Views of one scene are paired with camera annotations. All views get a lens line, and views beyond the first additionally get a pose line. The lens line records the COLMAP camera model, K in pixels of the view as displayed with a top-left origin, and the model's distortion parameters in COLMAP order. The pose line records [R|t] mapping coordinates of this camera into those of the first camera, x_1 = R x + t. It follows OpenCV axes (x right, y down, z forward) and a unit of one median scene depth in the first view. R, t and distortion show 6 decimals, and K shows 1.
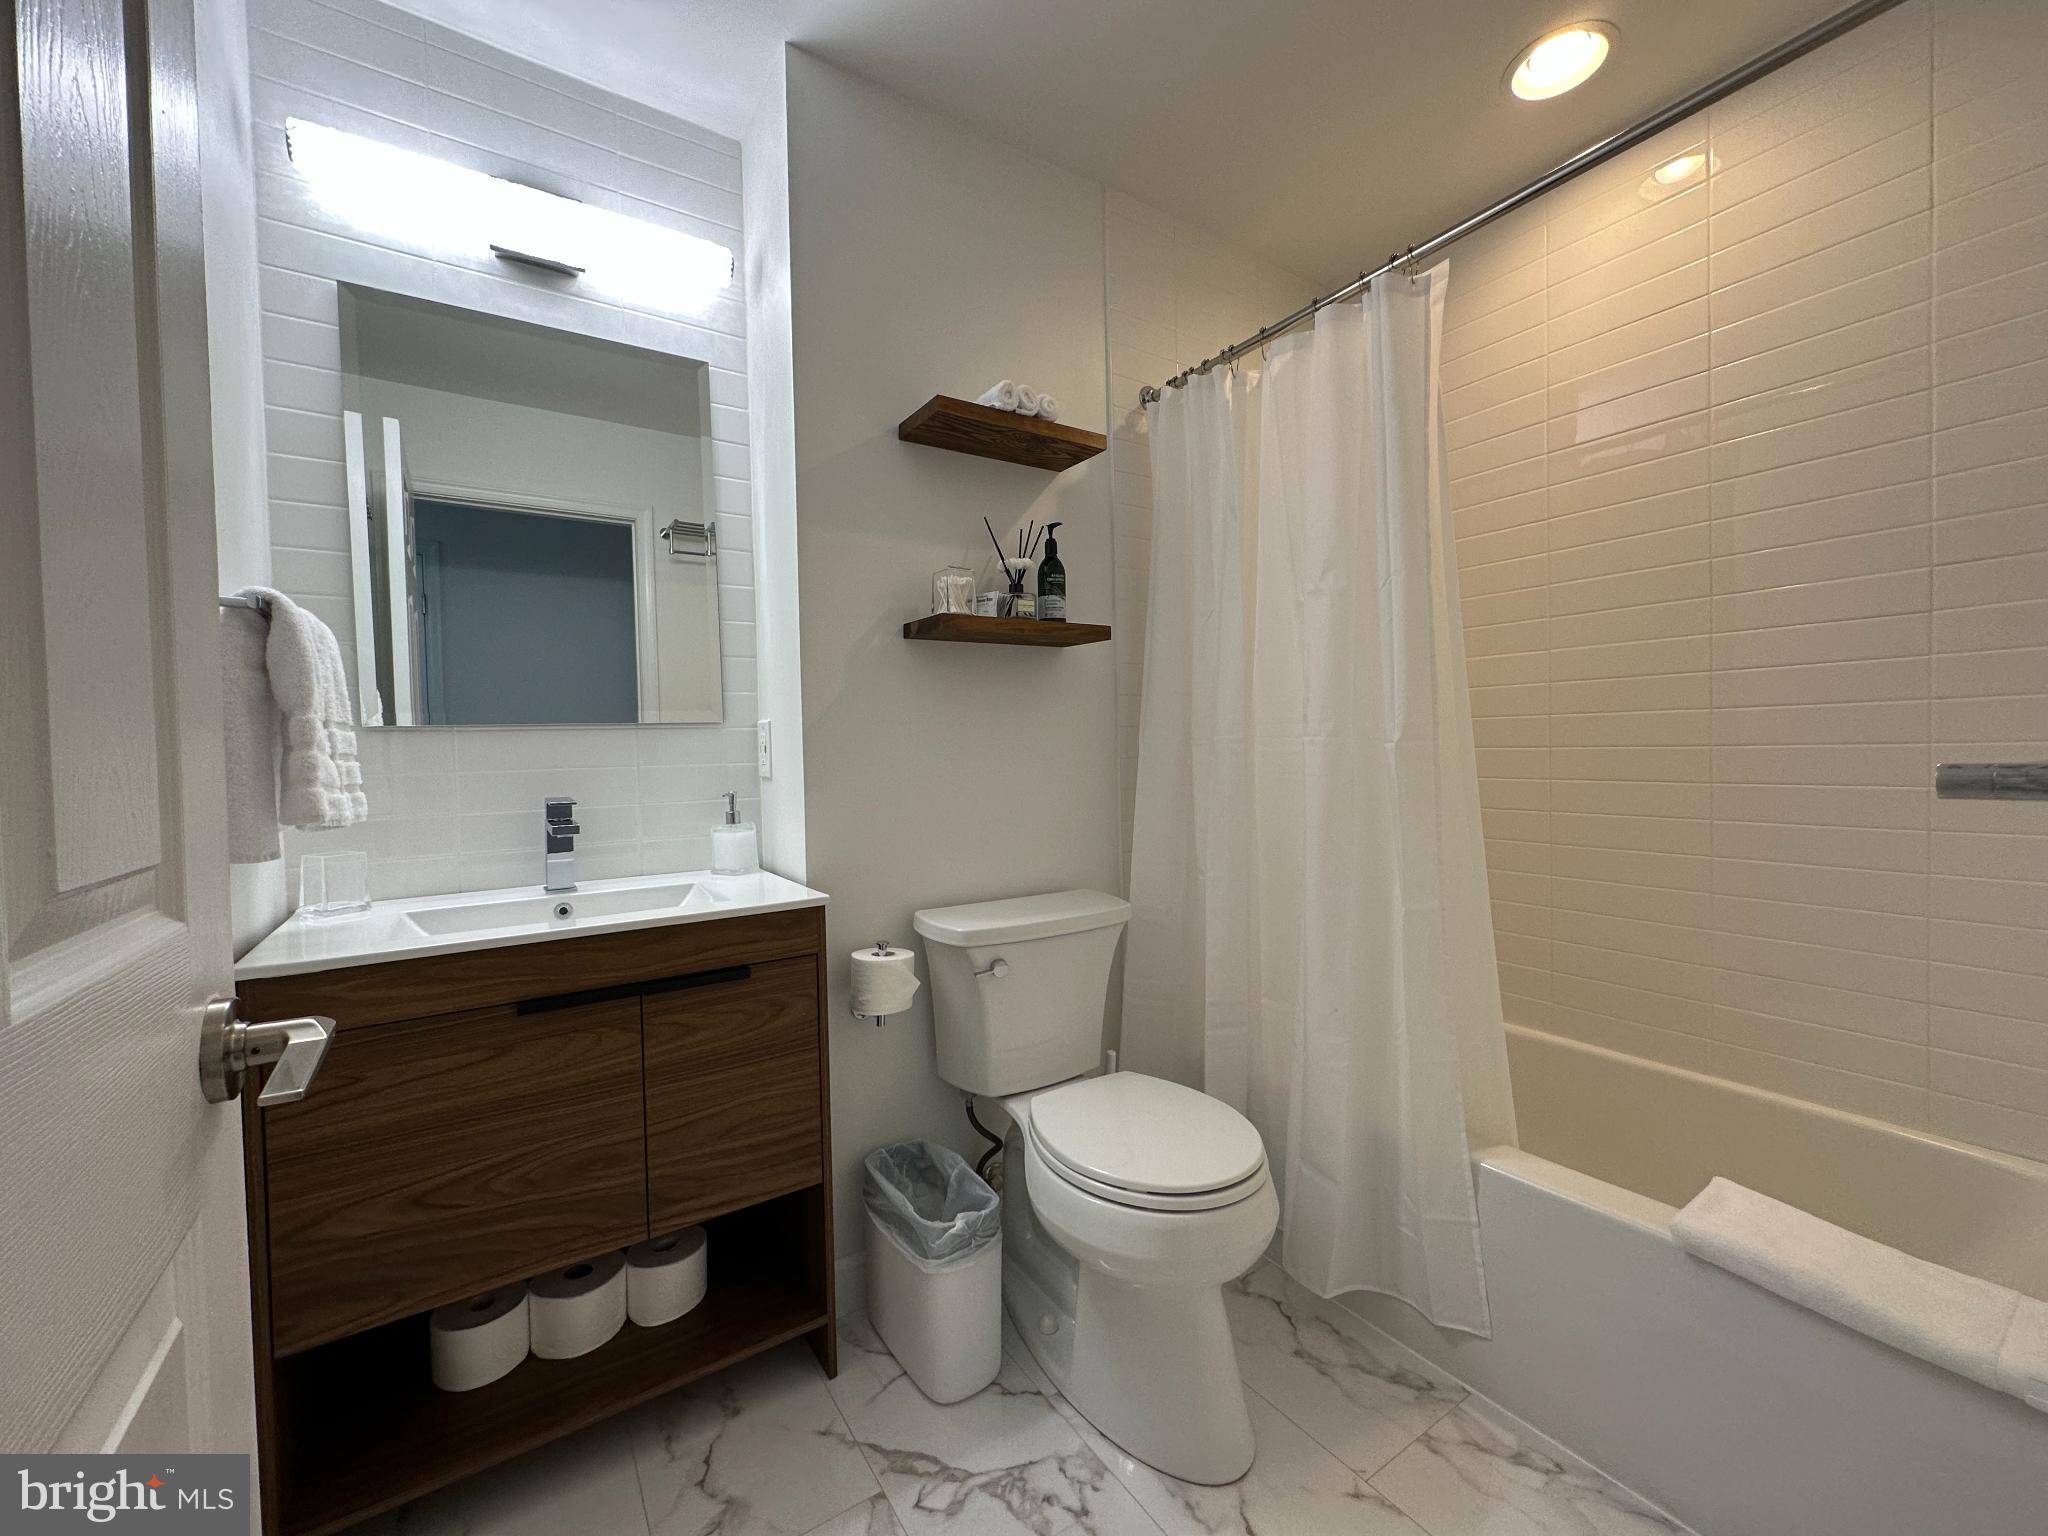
lens RADIAL K [[818.8, 0, 1024.0], [0, 818.8, 768.0], [0, 0, 1]] dist [0.000891, -0.000406]
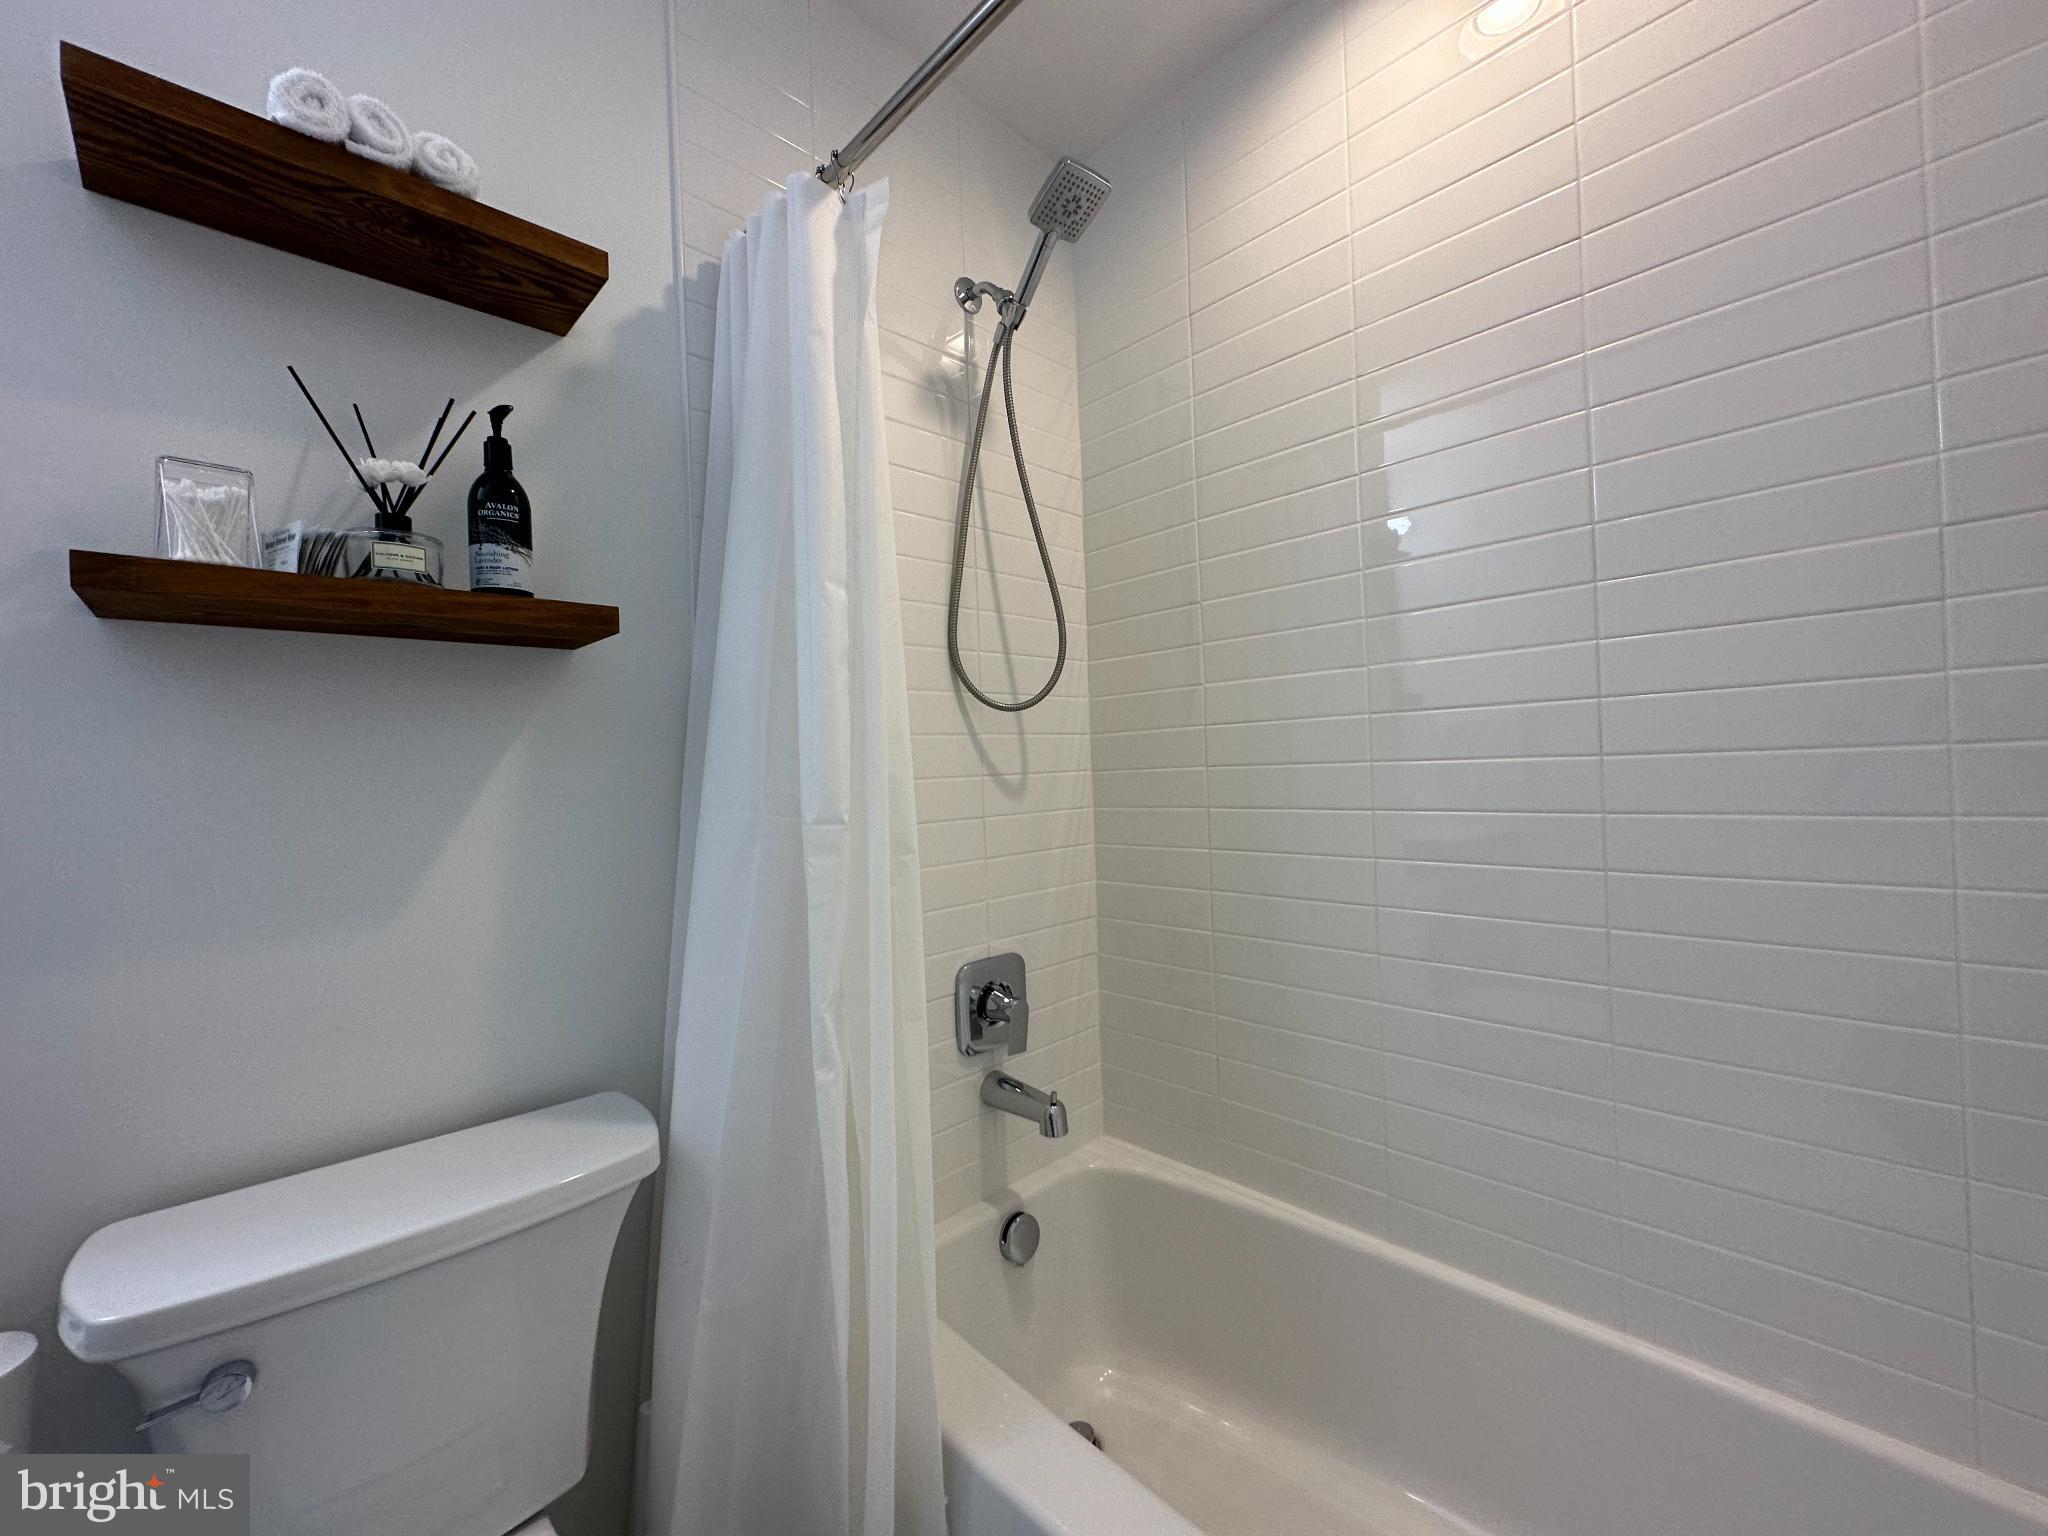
lens RADIAL K [[819.3, 0, 1028.9], [0, 819.3, 763.2], [0, 0, 1]] dist [0.000423, 0.000191]
pose [[0.982445, -0.009461, 0.186315, 0.276183], [0.017044, 0.999088, -0.039139, -0.048674], [-0.185774, 0.041628, 0.981710, 0.451306]]
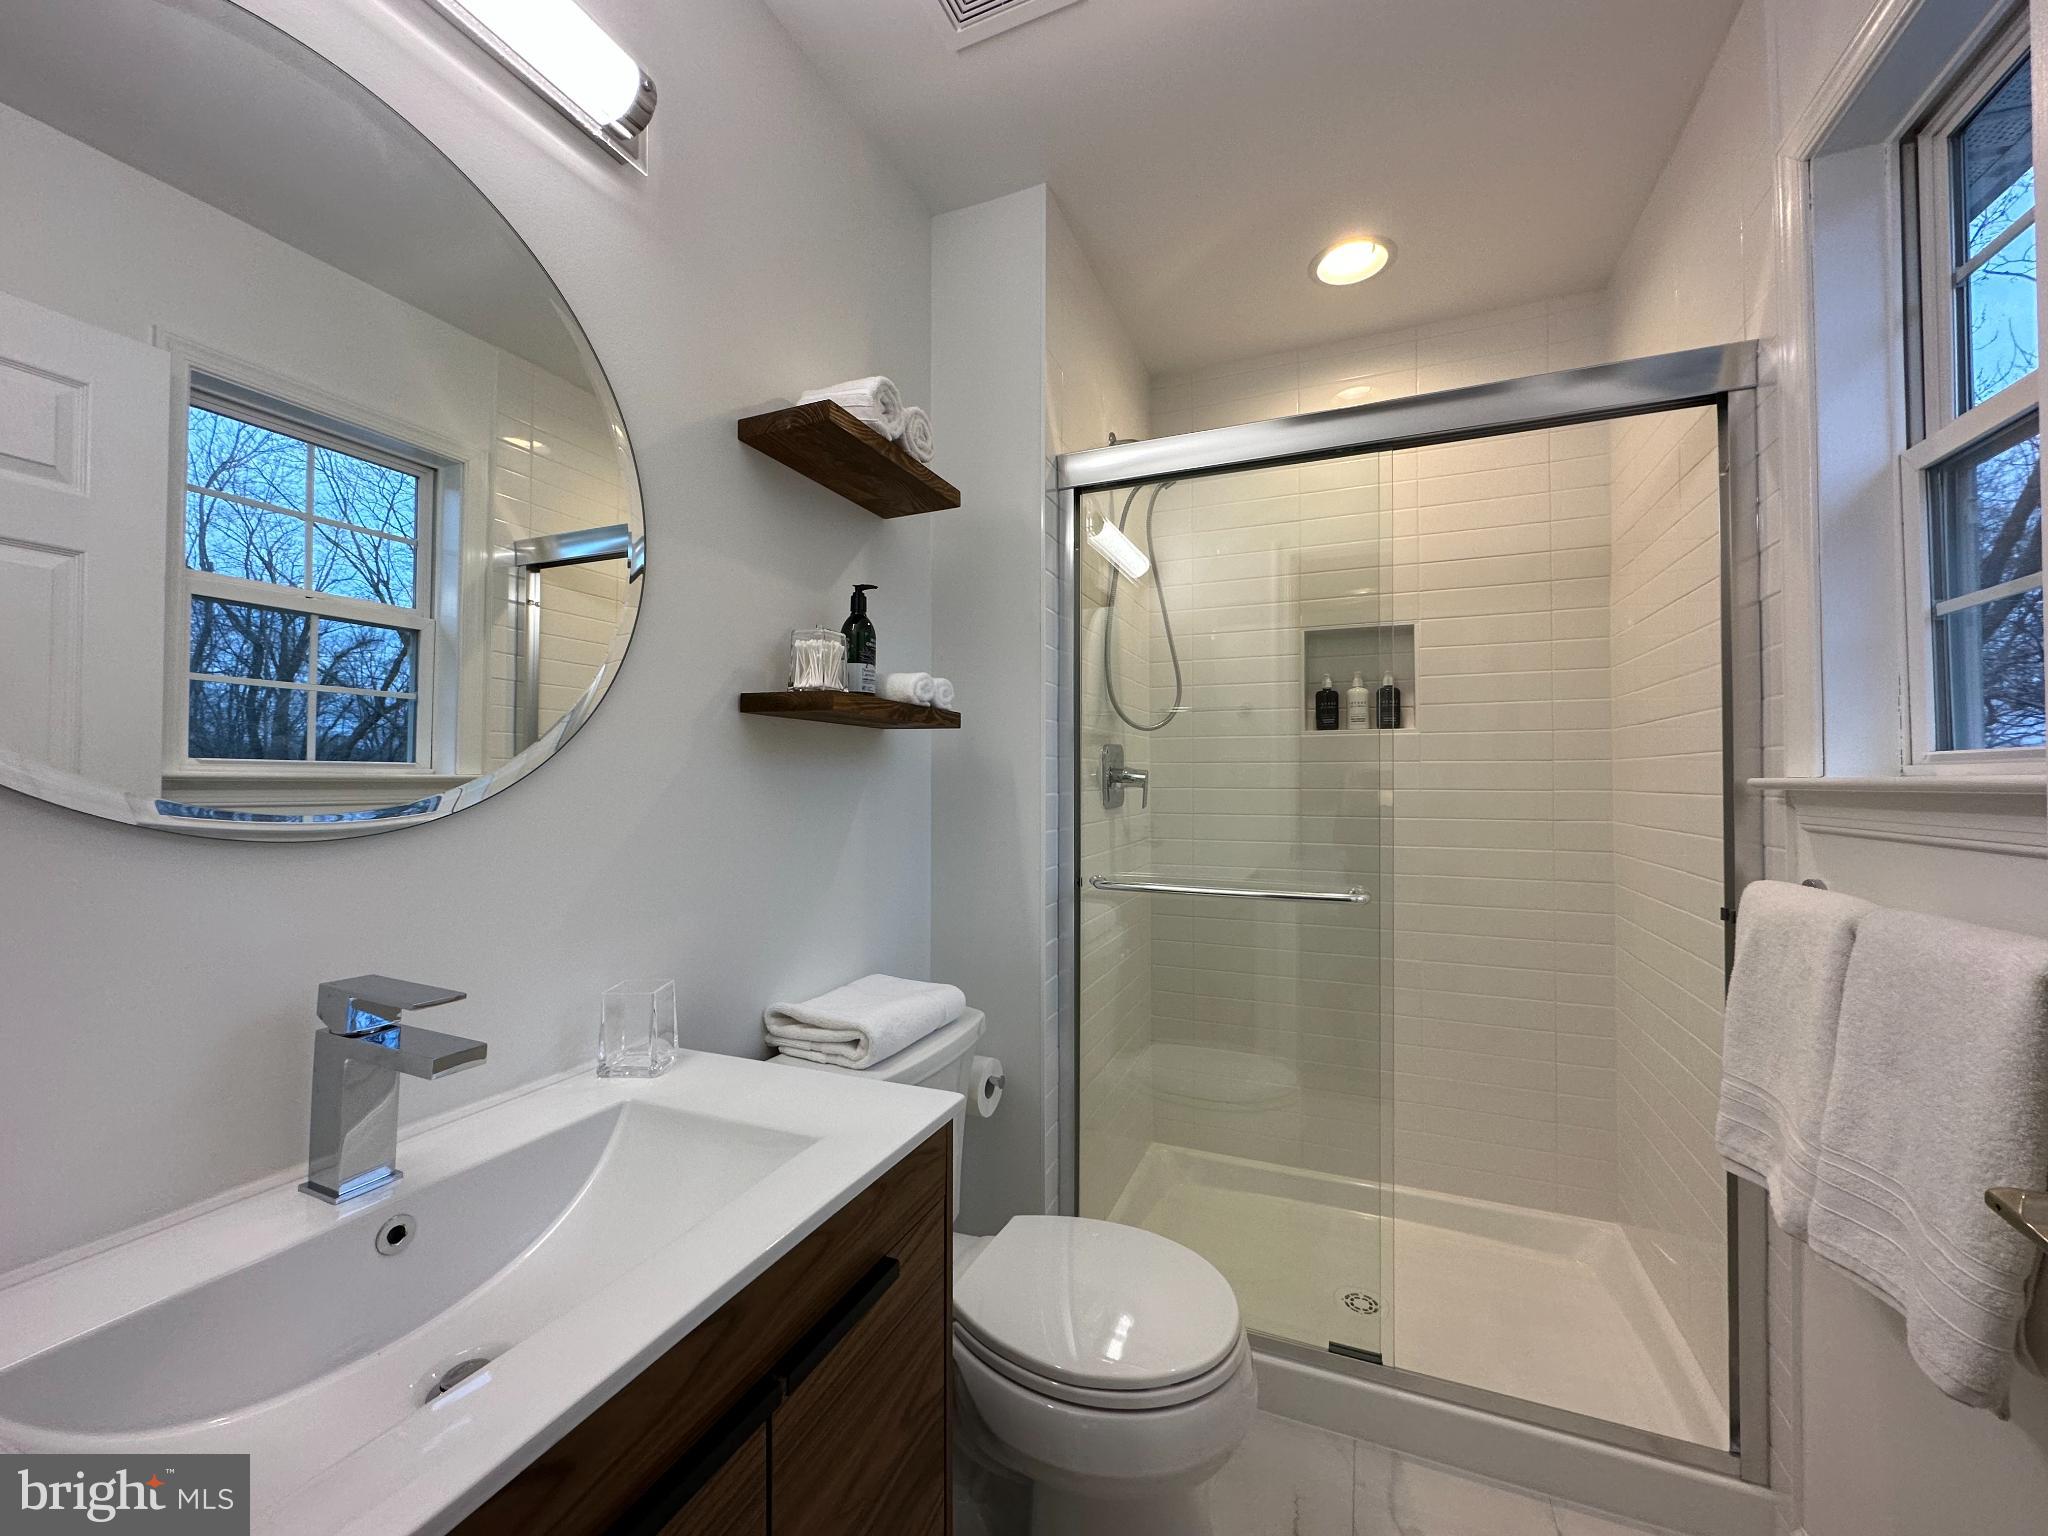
lens RADIAL K [[818.8, 0, 1024.0], [0, 818.8, 768.0], [0, 0, 1]] dist [0.000891, -0.000406]
pose [[0.830680, 0.022263, 0.556305, -0.287319], [-0.001780, 0.999301, -0.037334, -0.080766], [-0.556747, 0.030023, 0.830139, 0.257430]]
